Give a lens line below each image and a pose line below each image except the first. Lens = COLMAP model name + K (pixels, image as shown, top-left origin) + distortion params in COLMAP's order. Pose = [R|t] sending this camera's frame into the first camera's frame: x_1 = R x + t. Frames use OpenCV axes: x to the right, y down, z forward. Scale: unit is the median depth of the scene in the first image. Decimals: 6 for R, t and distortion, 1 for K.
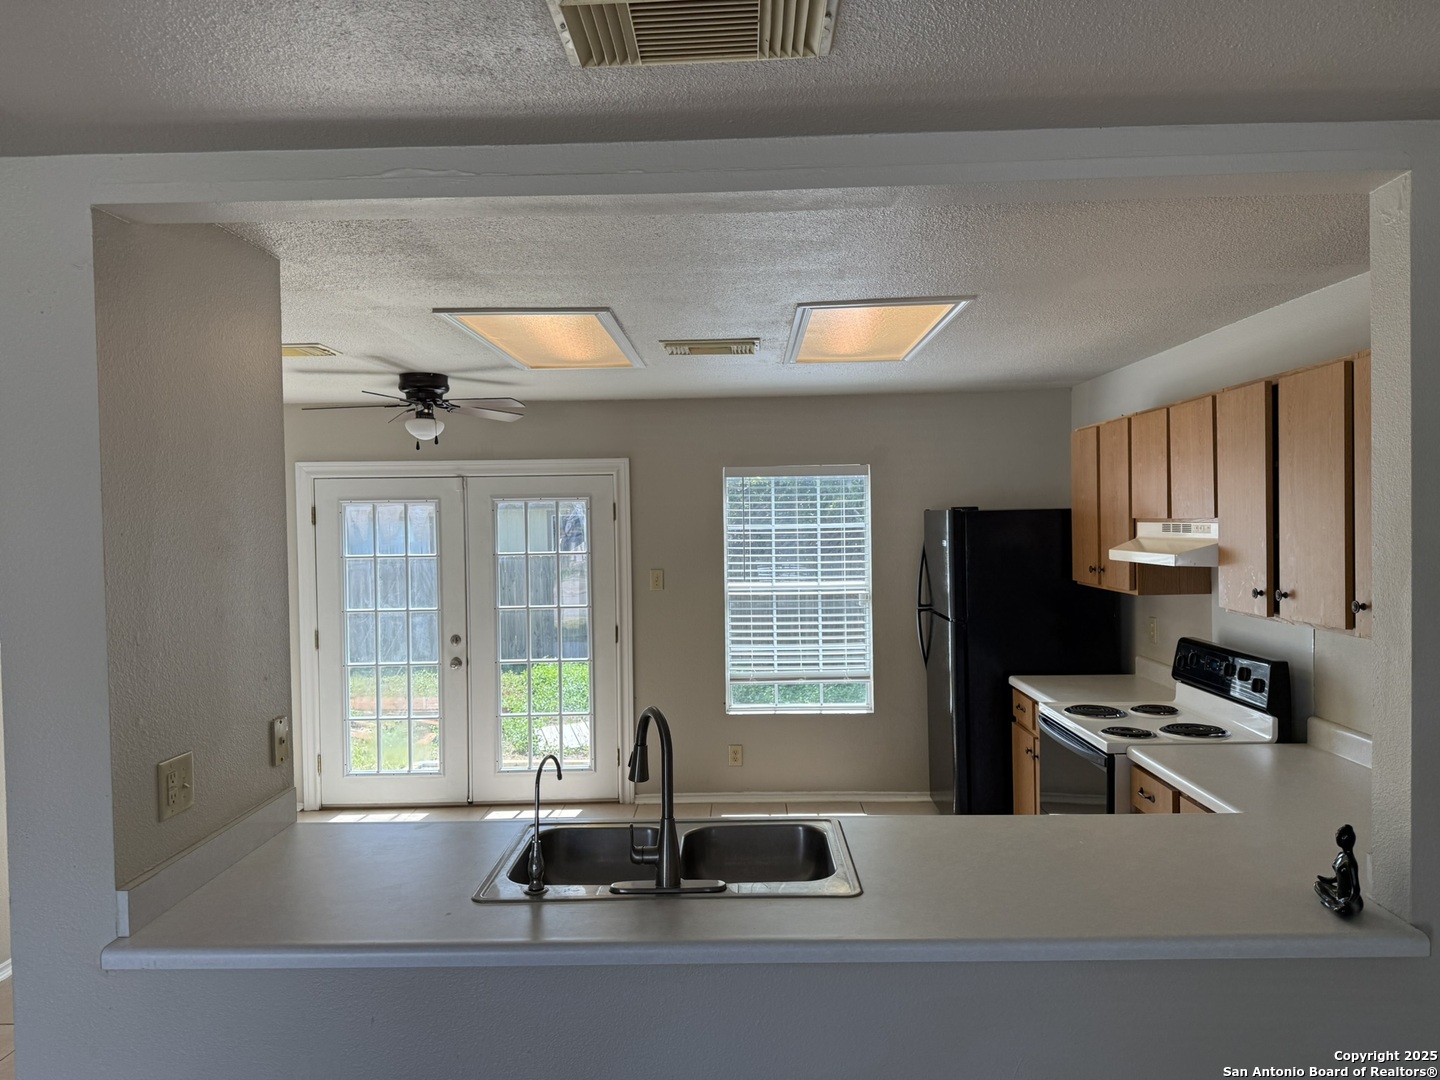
lens RADIAL K [[1016.5, 0, 723.0], [0, 1016.5, 538.3], [0, 0, 1]] dist [0.039232, -0.008145]
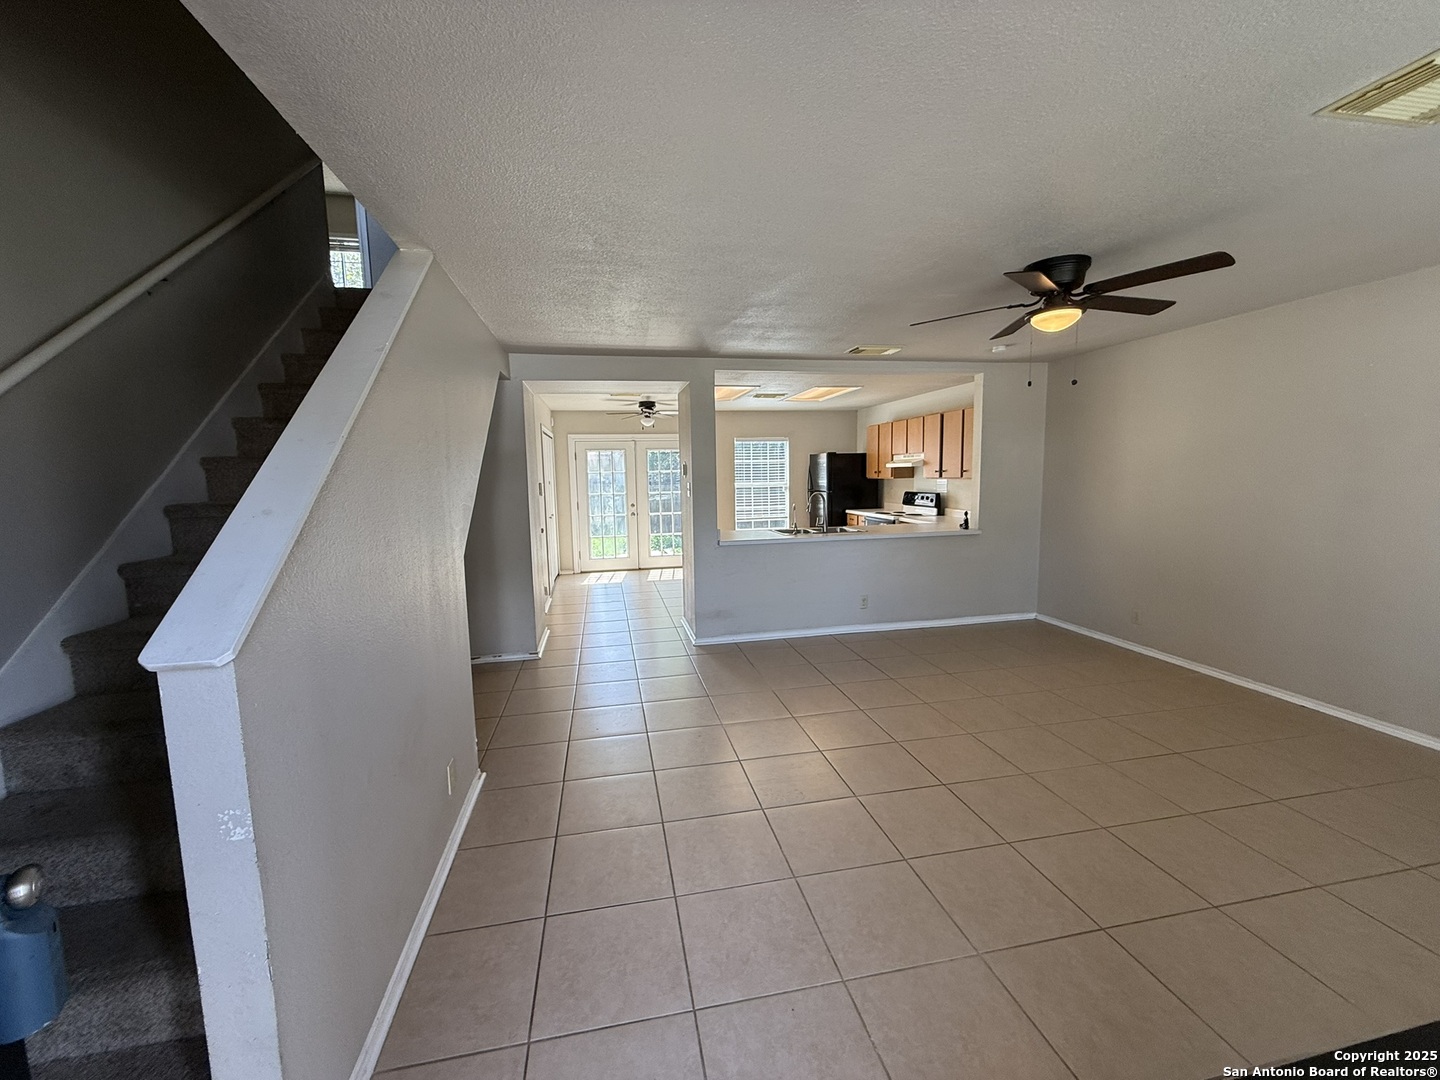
lens RADIAL K [[573.9, 0, 723.3], [0, 573.9, 538.6], [0, 0, 1]] dist [0.003150, -0.000262]
pose [[0.973794, -0.027920, 0.225712, -0.439271], [0.007398, 0.995800, 0.091261, 0.062461], [-0.227312, -0.087200, 0.969910, -0.533885]]
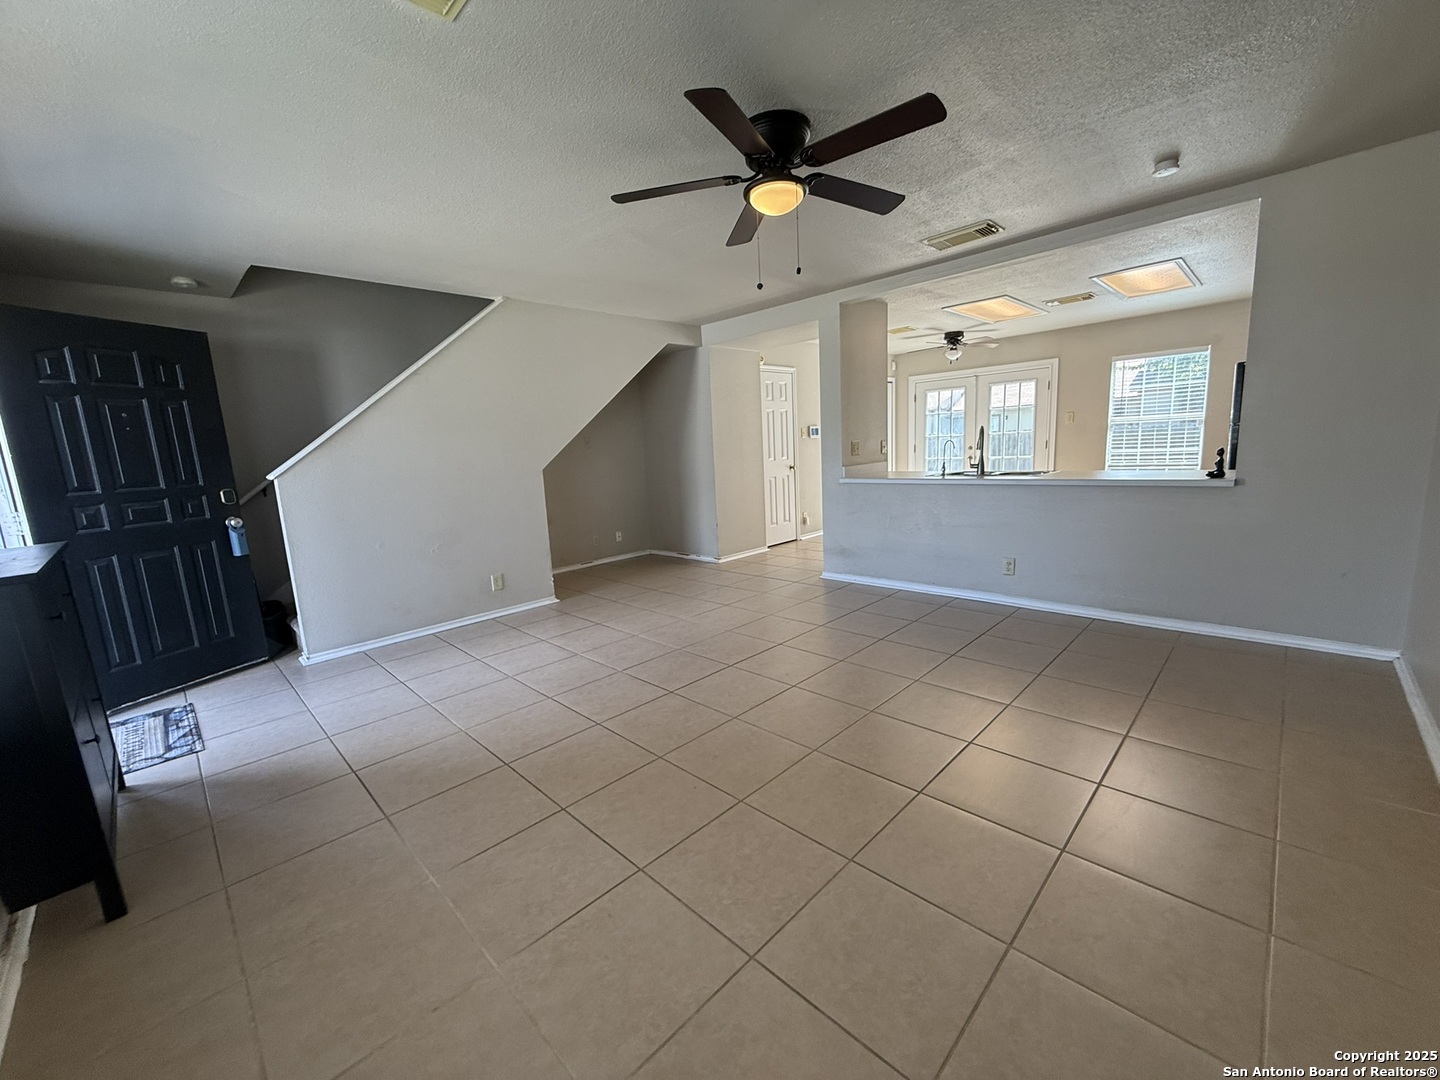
lens RADIAL K [[573.9, 0, 723.0], [0, 573.9, 544.7], [0, 0, 1]] dist [0.003150, -0.000262]
pose [[0.733481, 0.093956, -0.673185, 0.278292], [0.030391, 0.984876, 0.170572, 0.090933], [0.679030, -0.145570, 0.719533, -0.451238]]
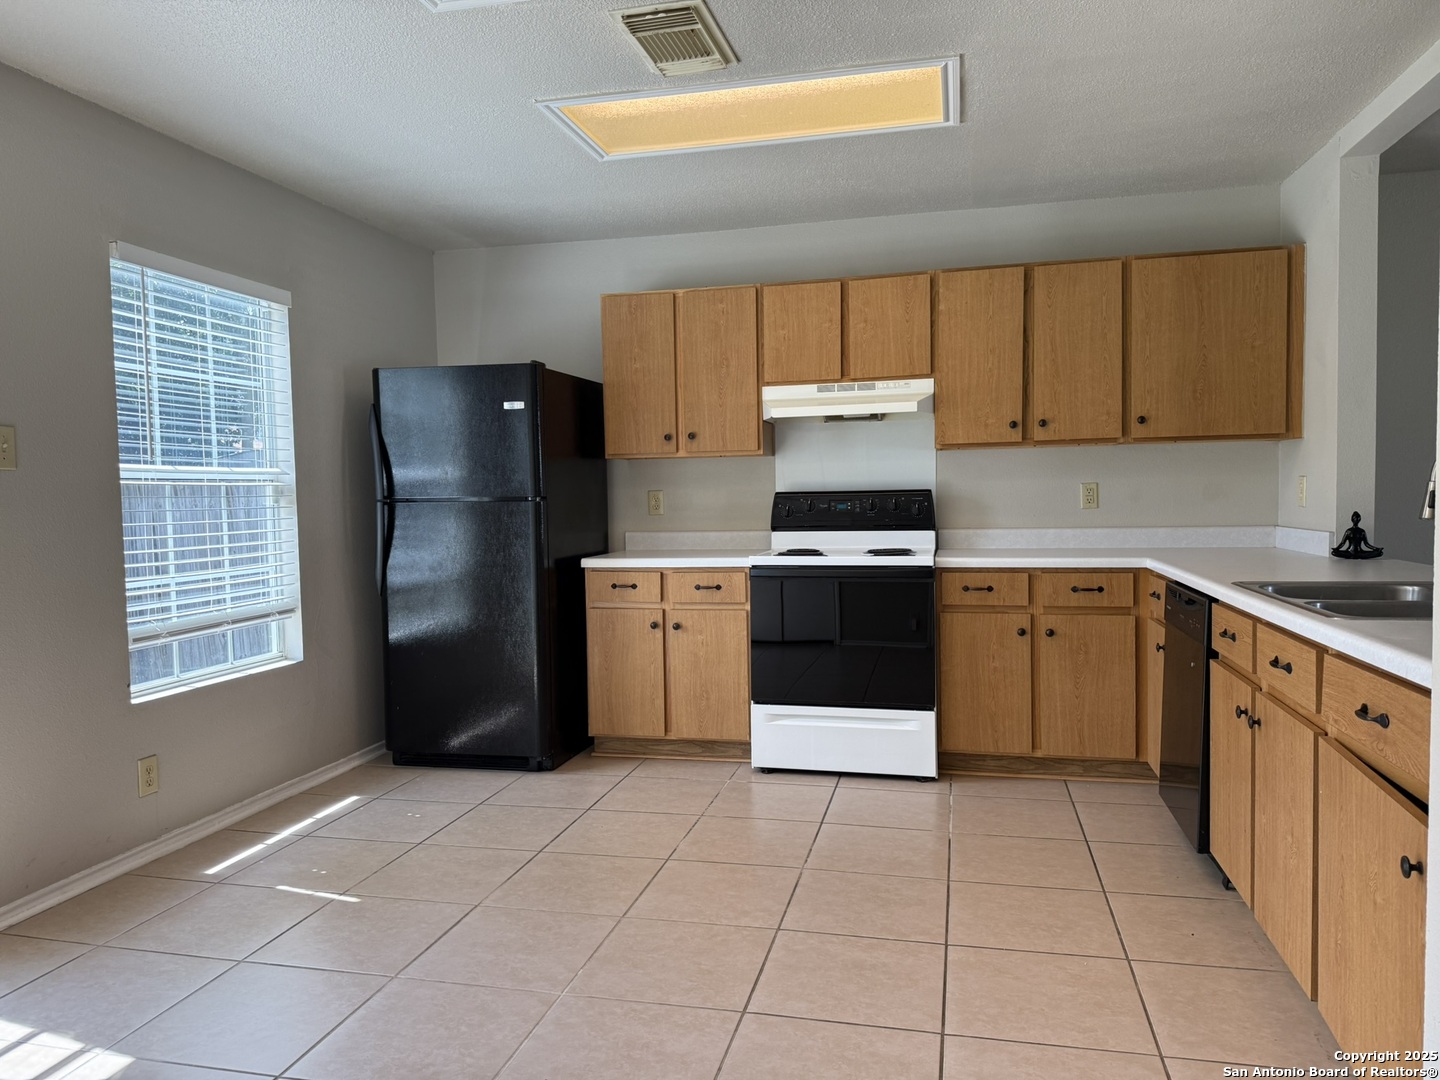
lens RADIAL K [[1016.5, 0, 726.5], [0, 1016.5, 551.8], [0, 0, 1]] dist [0.039232, -0.008145]
pose [[0.197334, -0.043297, 0.979380, -0.553761], [0.034098, 0.998723, 0.037281, 0.098269], [-0.979743, 0.026038, 0.198559, 0.692903]]
